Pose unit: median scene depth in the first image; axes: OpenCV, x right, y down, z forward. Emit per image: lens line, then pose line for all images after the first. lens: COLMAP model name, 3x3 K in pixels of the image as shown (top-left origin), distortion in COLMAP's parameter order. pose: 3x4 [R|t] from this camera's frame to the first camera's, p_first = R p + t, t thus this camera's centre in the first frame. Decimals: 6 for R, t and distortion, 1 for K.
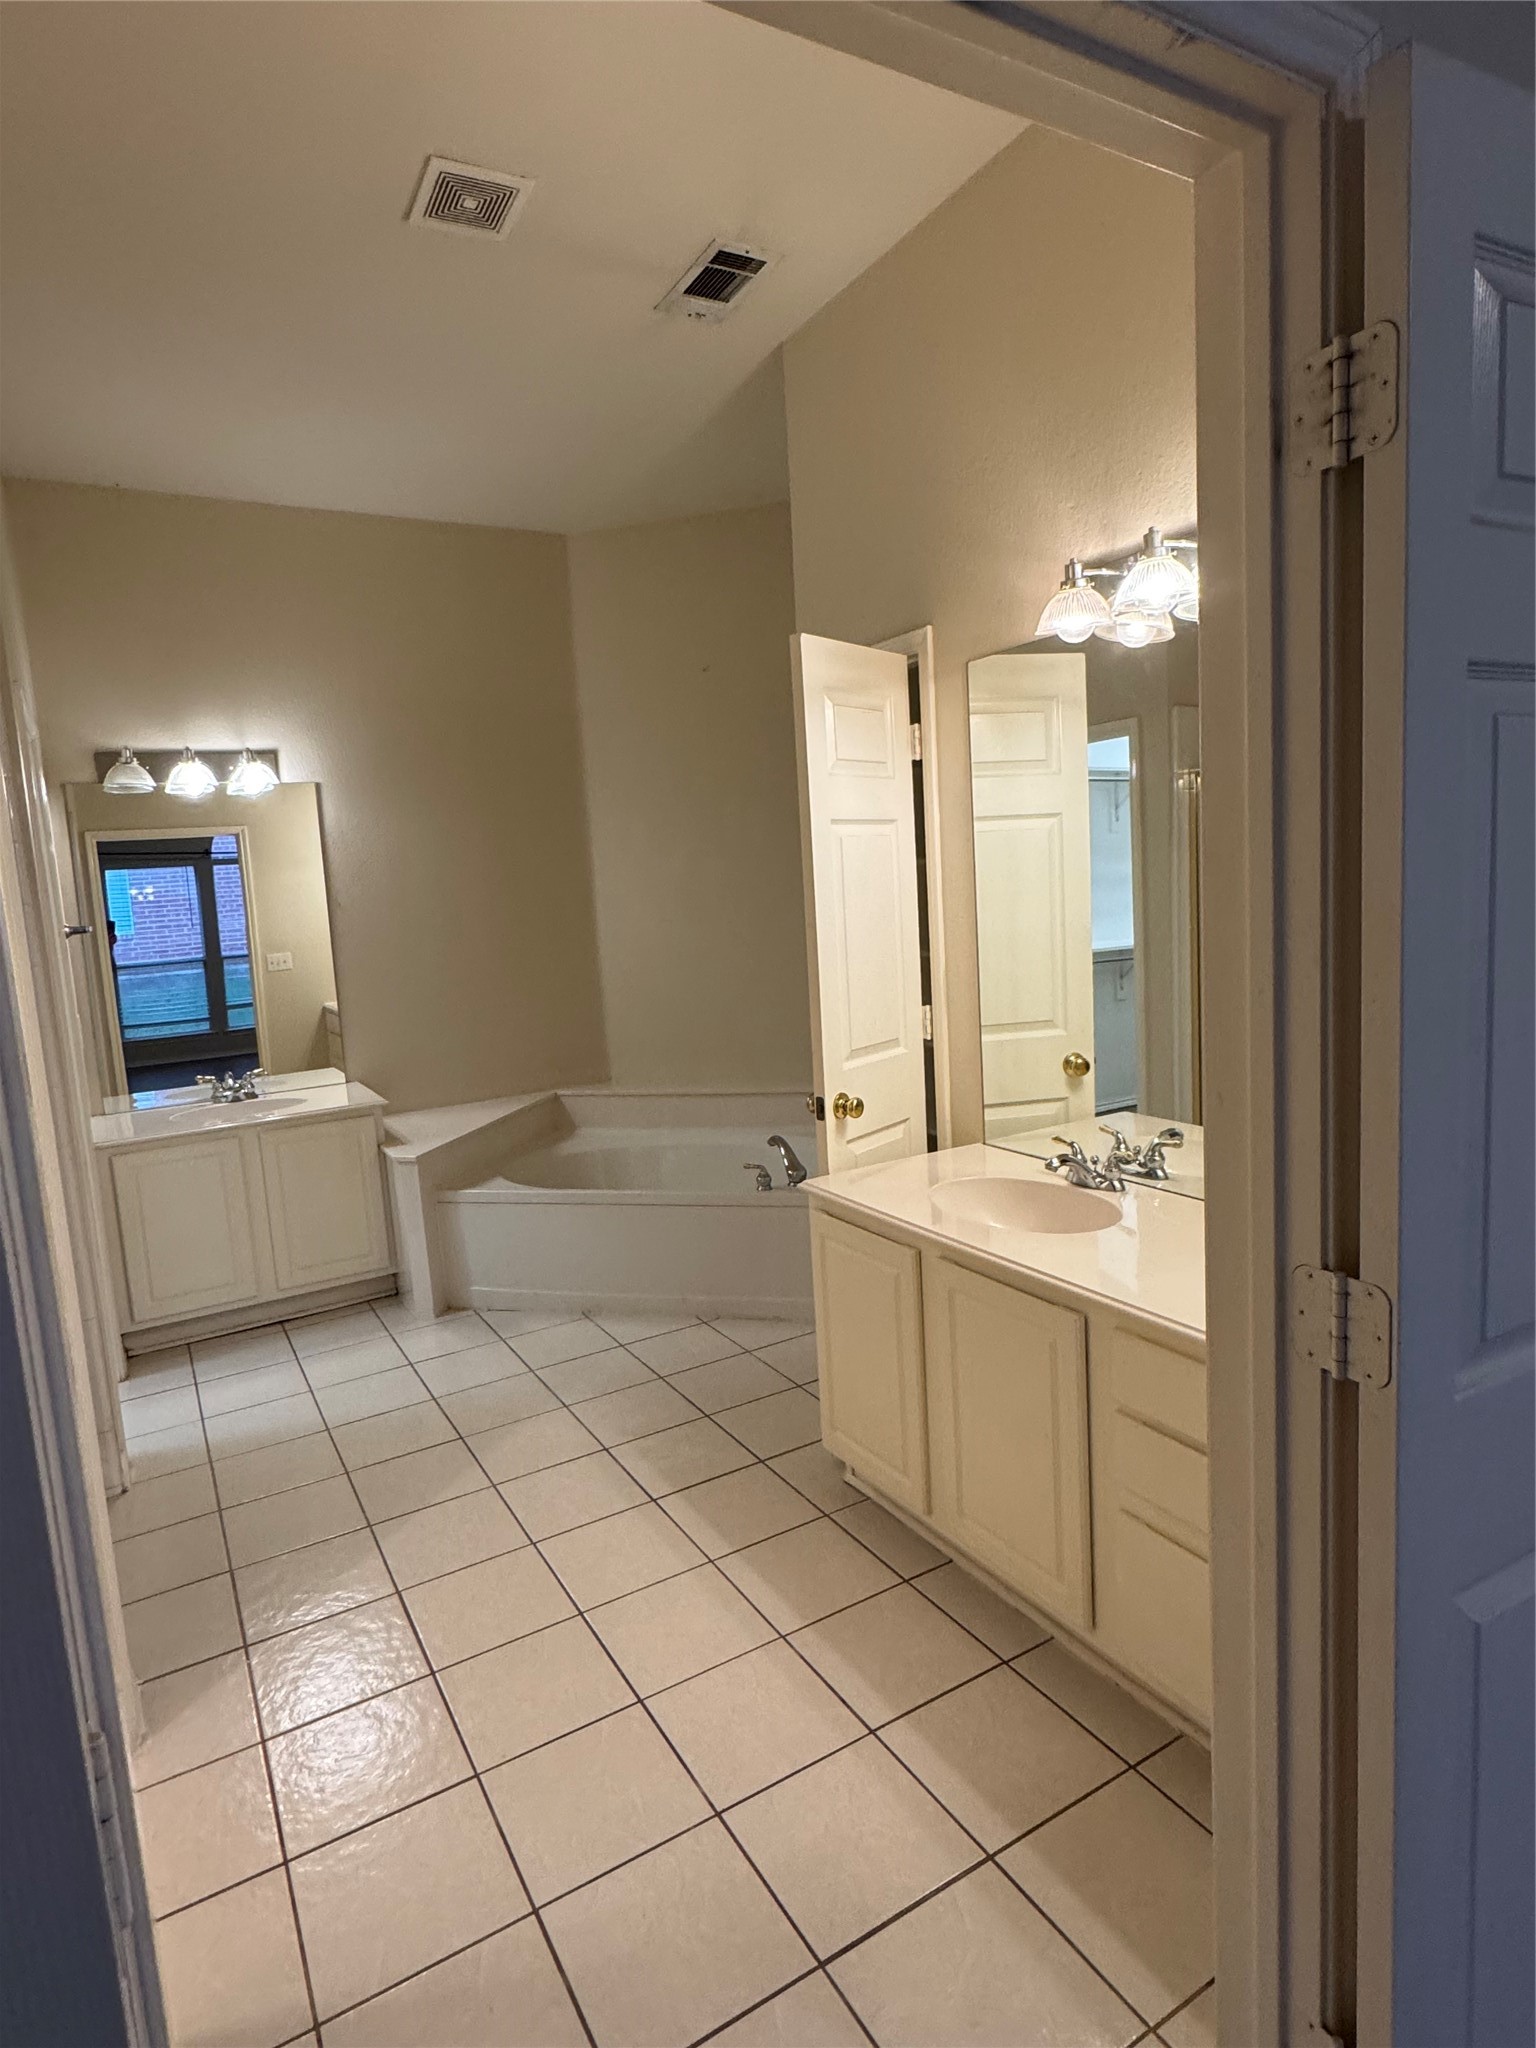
lens RADIAL K [[1127.2, 0, 768.0], [0, 1127.2, 1024.0], [0, 0, 1]] dist [0.003496, 0.000545]
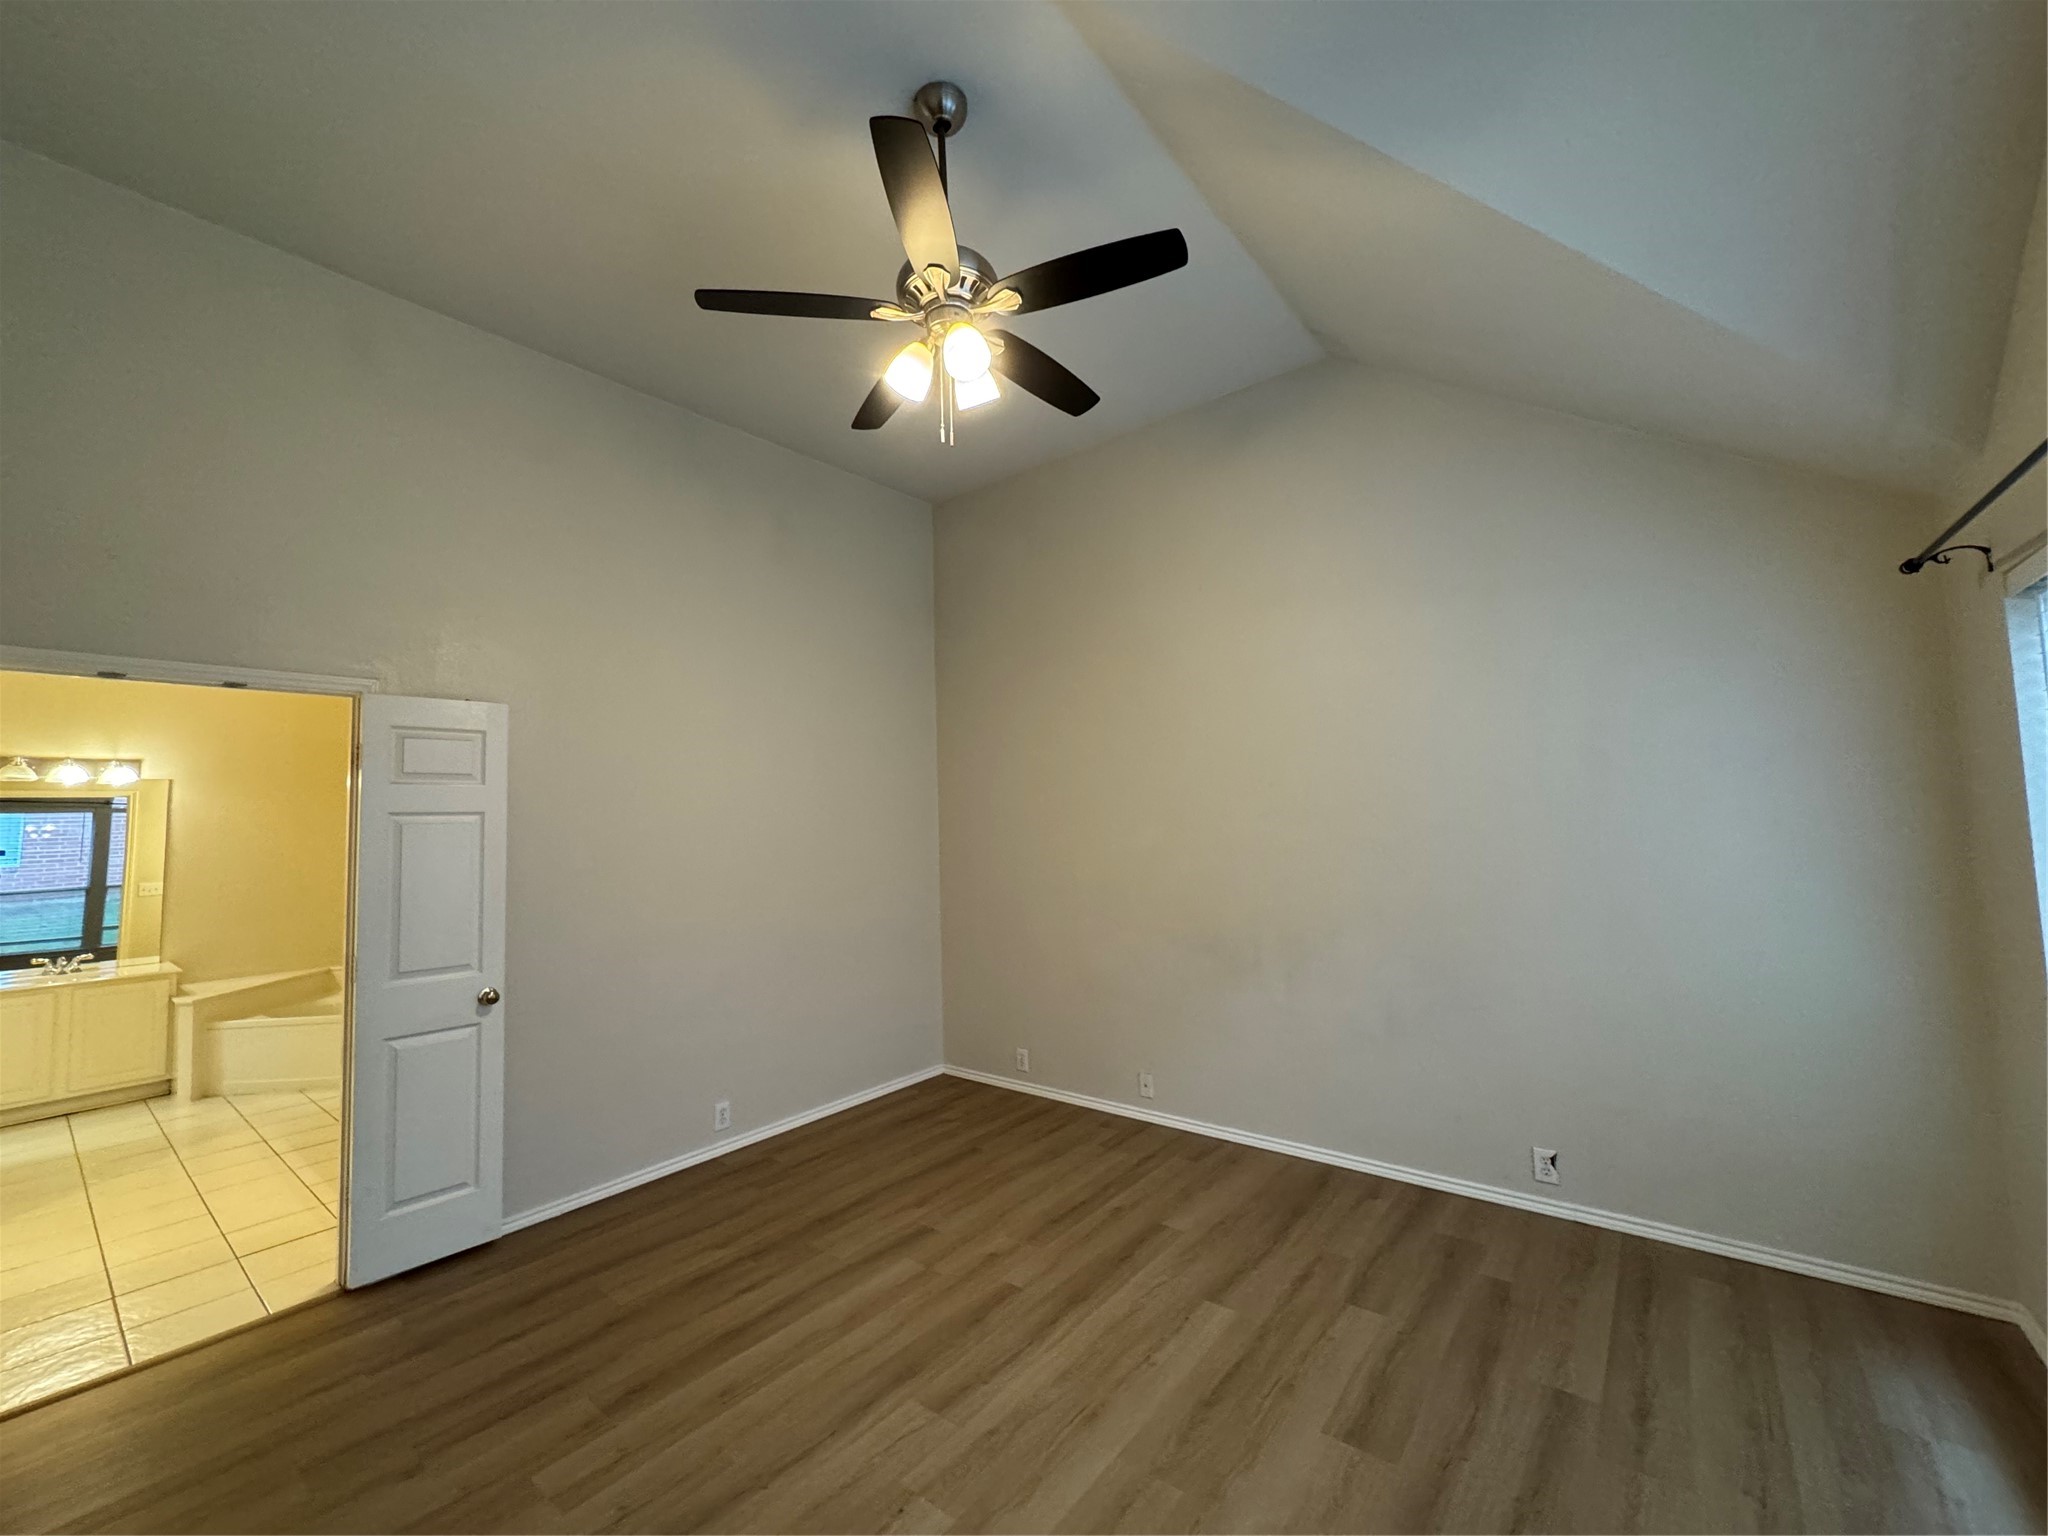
lens RADIAL K [[823.3, 0, 1024.0], [0, 823.3, 768.0], [0, 0, 1]] dist [-0.000295, 0.000045]
pose [[0.933470, 0.060004, 0.353601, 0.369251], [0.015803, 0.978067, -0.207690, 0.047905], [-0.358308, 0.199461, 0.912048, -0.606235]]
